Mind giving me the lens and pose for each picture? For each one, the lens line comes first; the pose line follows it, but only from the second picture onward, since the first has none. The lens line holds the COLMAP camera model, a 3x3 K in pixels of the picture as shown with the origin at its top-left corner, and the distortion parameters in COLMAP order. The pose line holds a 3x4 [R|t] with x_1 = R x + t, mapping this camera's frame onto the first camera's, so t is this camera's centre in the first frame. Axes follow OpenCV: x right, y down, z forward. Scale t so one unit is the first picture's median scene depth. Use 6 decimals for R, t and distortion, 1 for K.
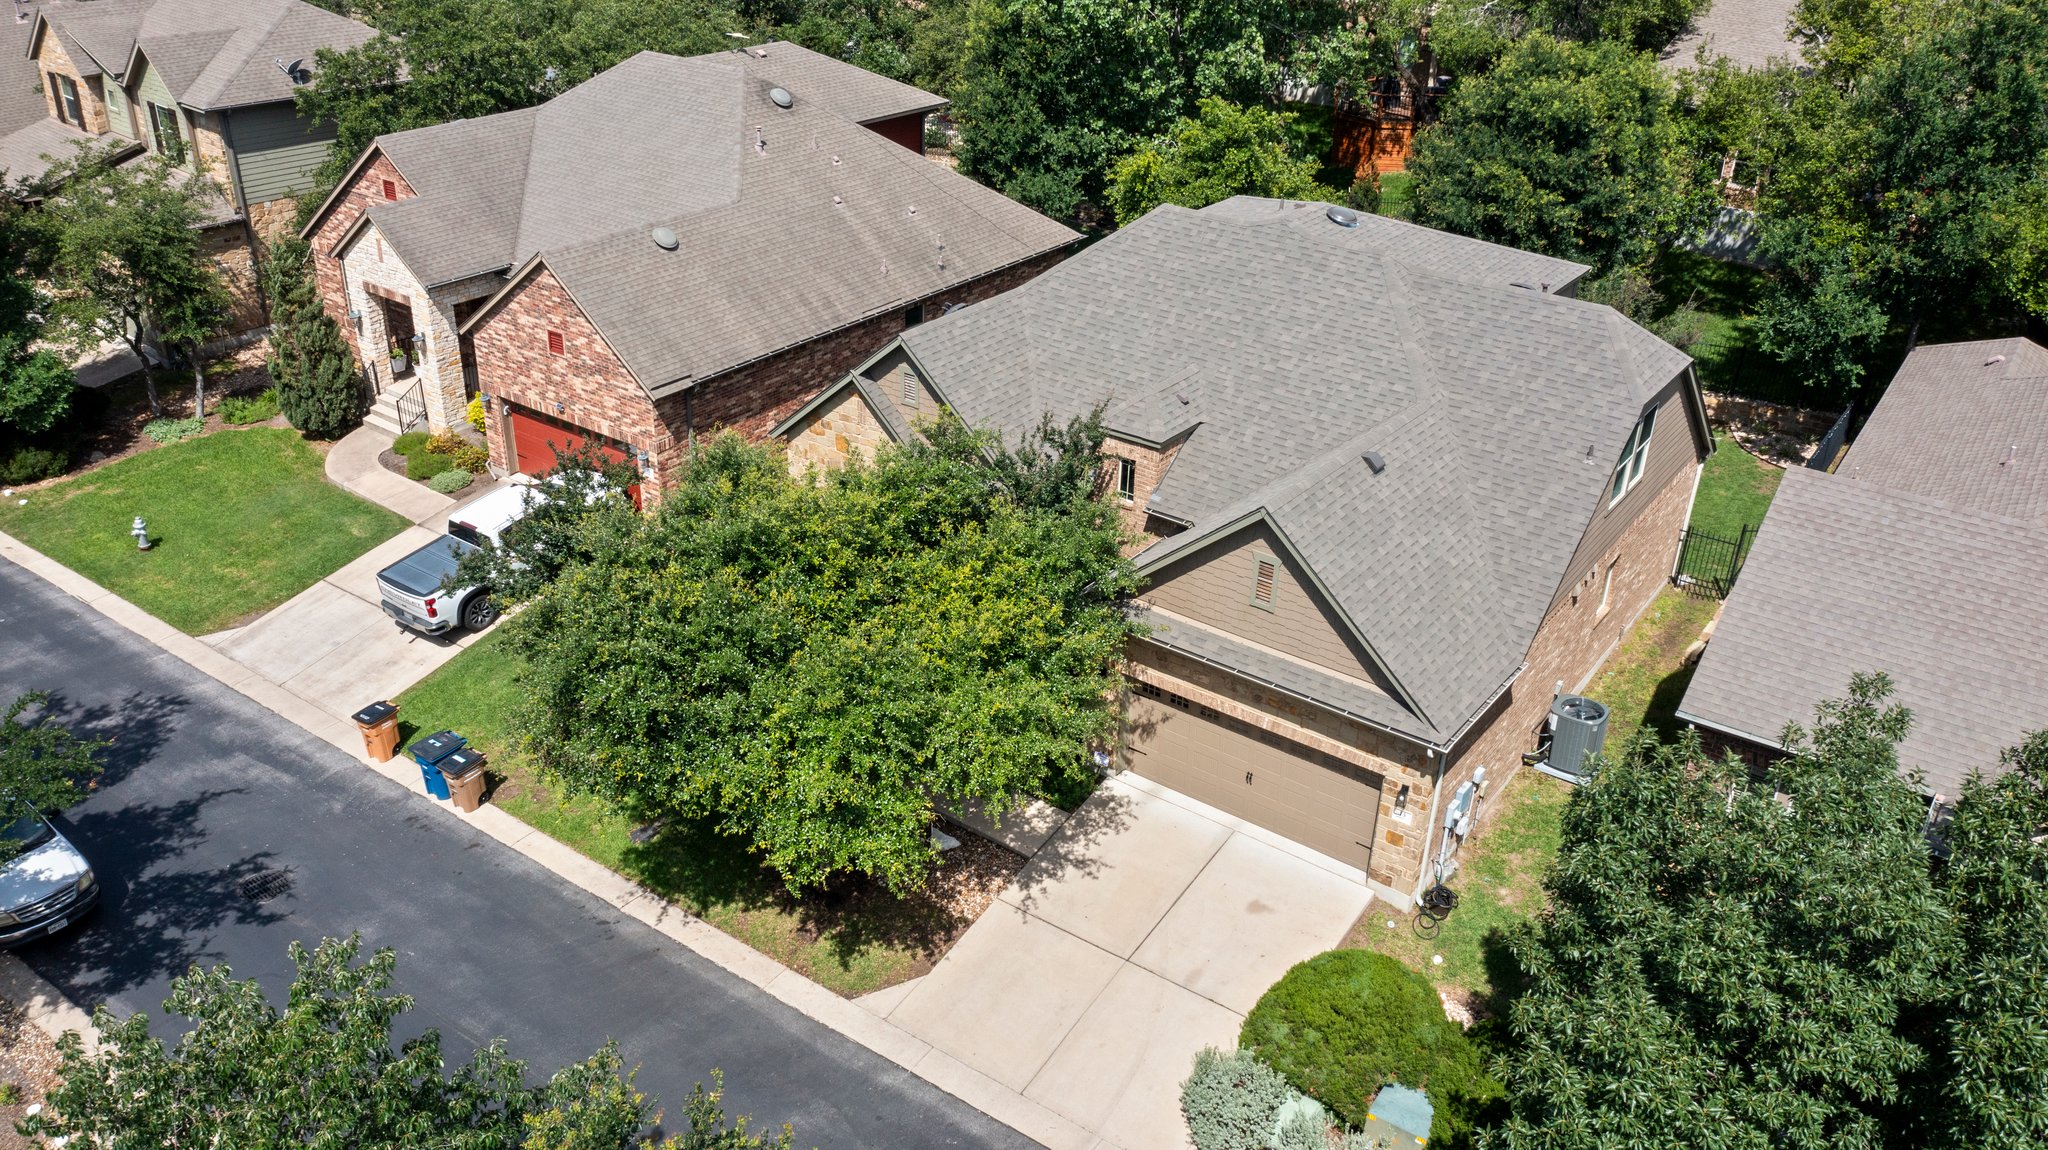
lens RADIAL K [[1577.9, 0, 1056.0], [0, 1577.9, 556.2], [0, 0, 1]] dist [-0.022569, 0.006141]
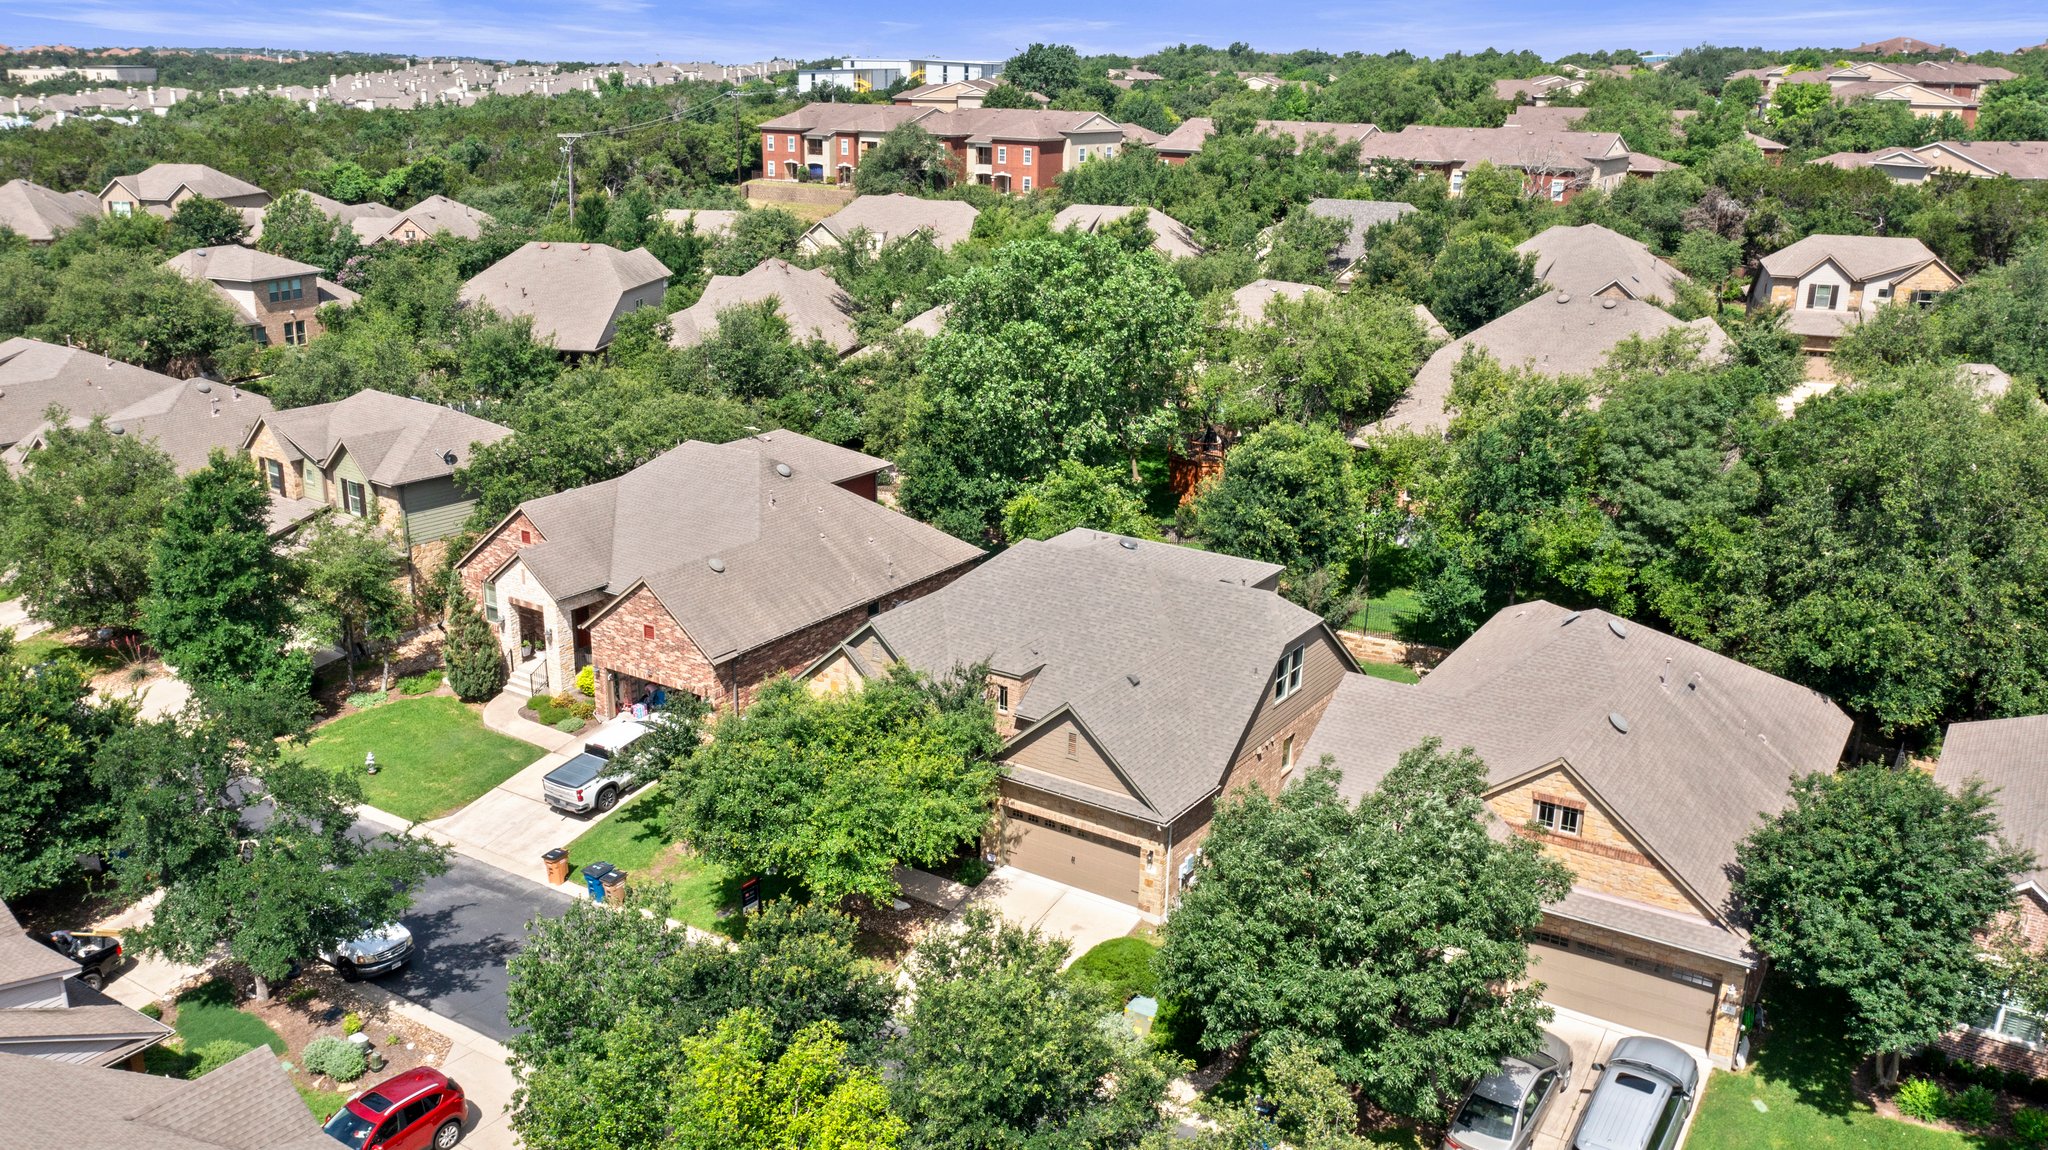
lens RADIAL K [[1577.9, 0, 1087.0], [0, 1577.9, 563.4], [0, 0, 1]] dist [-0.022569, 0.006141]
pose [[0.997892, -0.028501, 0.058309, 0.032733], [0.038317, 0.983849, -0.174849, 0.092006], [-0.052383, 0.176715, 0.982867, -0.605110]]
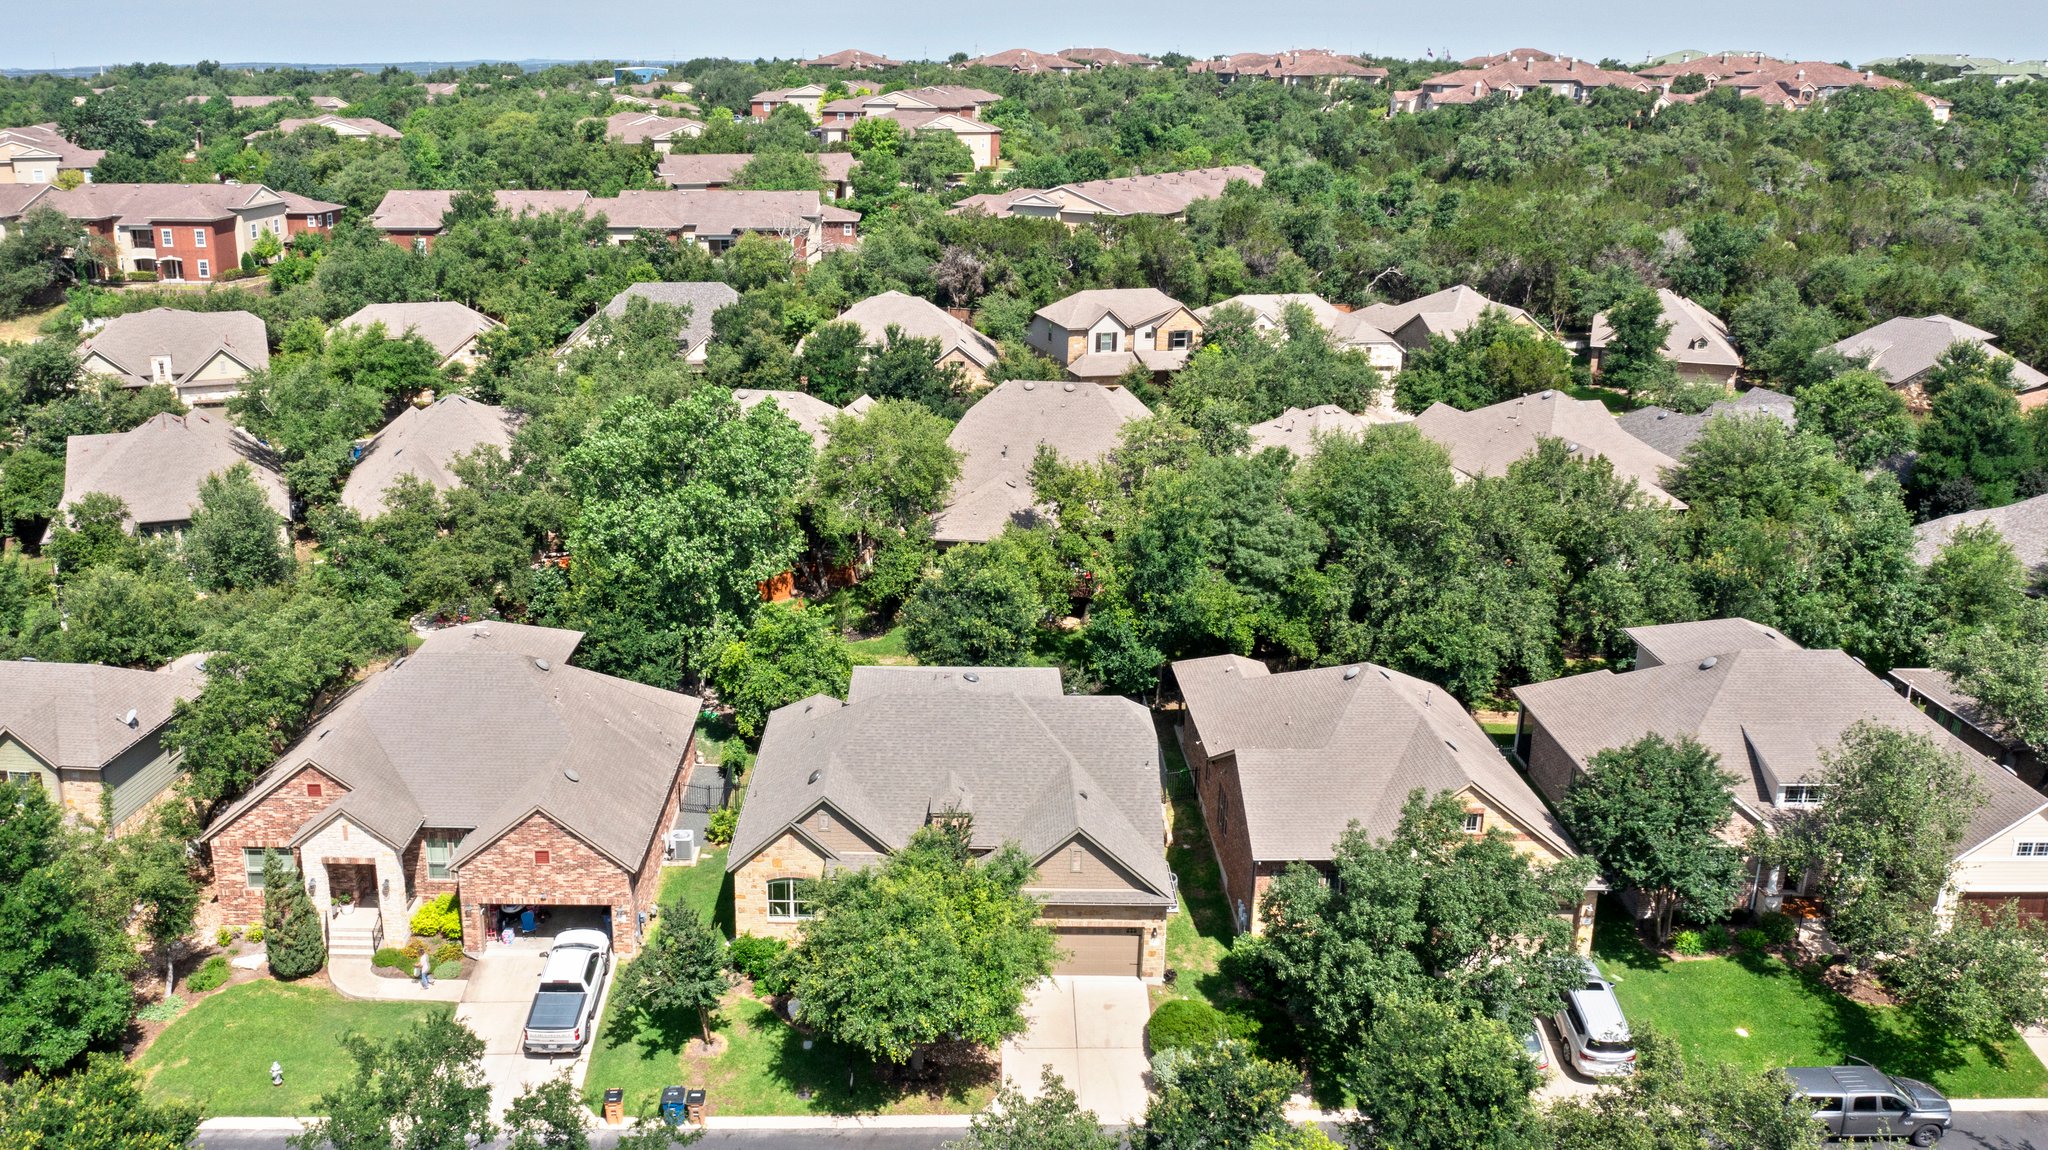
lens RADIAL K [[1577.9, 0, 948.5], [0, 1577.9, 564.1], [0, 0, 1]] dist [-0.022569, 0.006141]
pose [[0.818558, -0.189404, 0.542299, -0.797765], [0.280441, 0.955688, -0.089520, -0.163378], [-0.501313, 0.225360, 0.835403, -0.602105]]
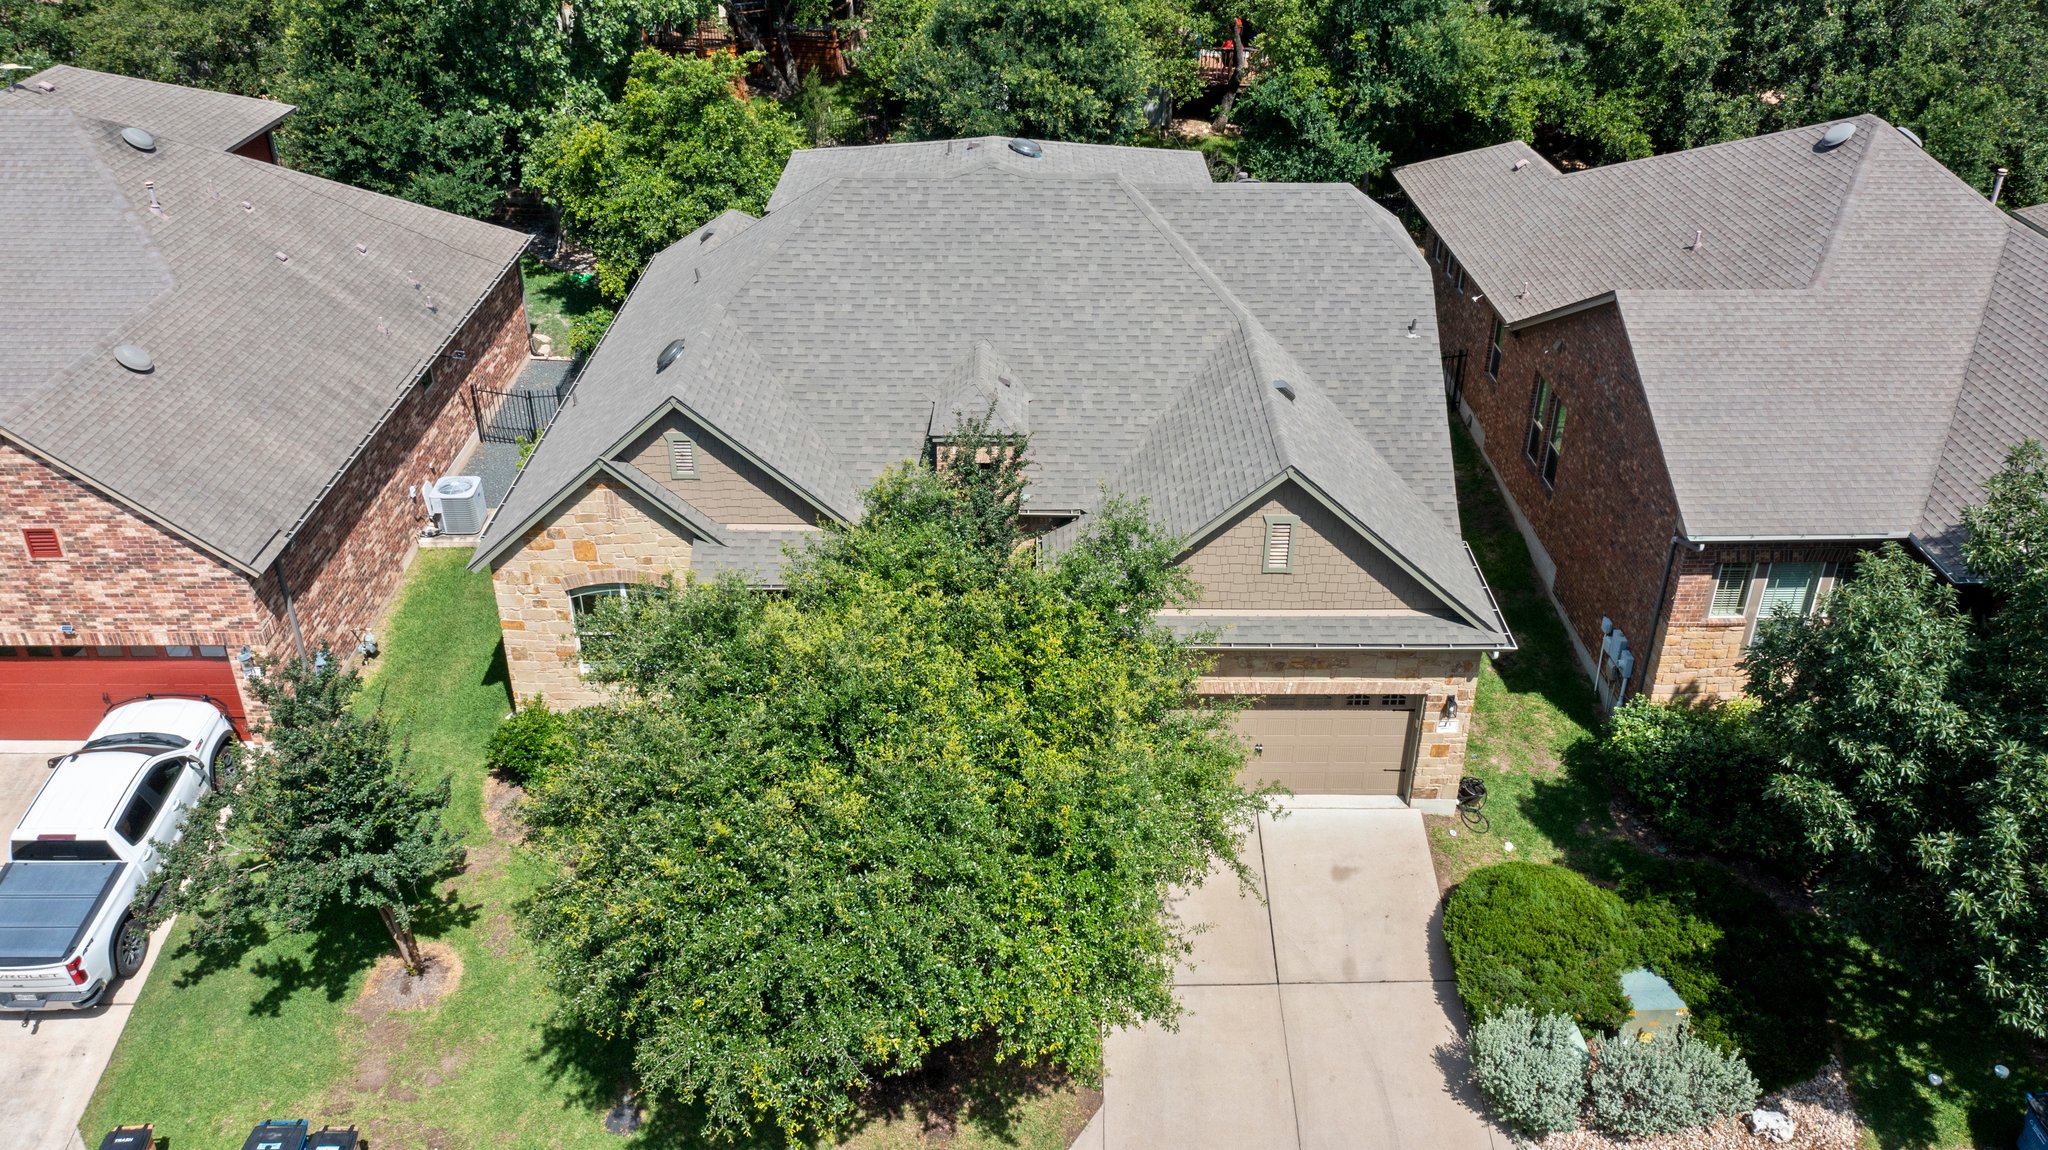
lens RADIAL K [[1577.9, 0, 1021.1], [0, 1577.9, 571.3], [0, 0, 1]] dist [-0.022569, 0.006141]
pose [[0.815026, -0.315788, 0.485809, -0.310088], [0.286653, 0.948394, 0.135572, -0.095620], [-0.503550, 0.028763, 0.863487, 0.194140]]
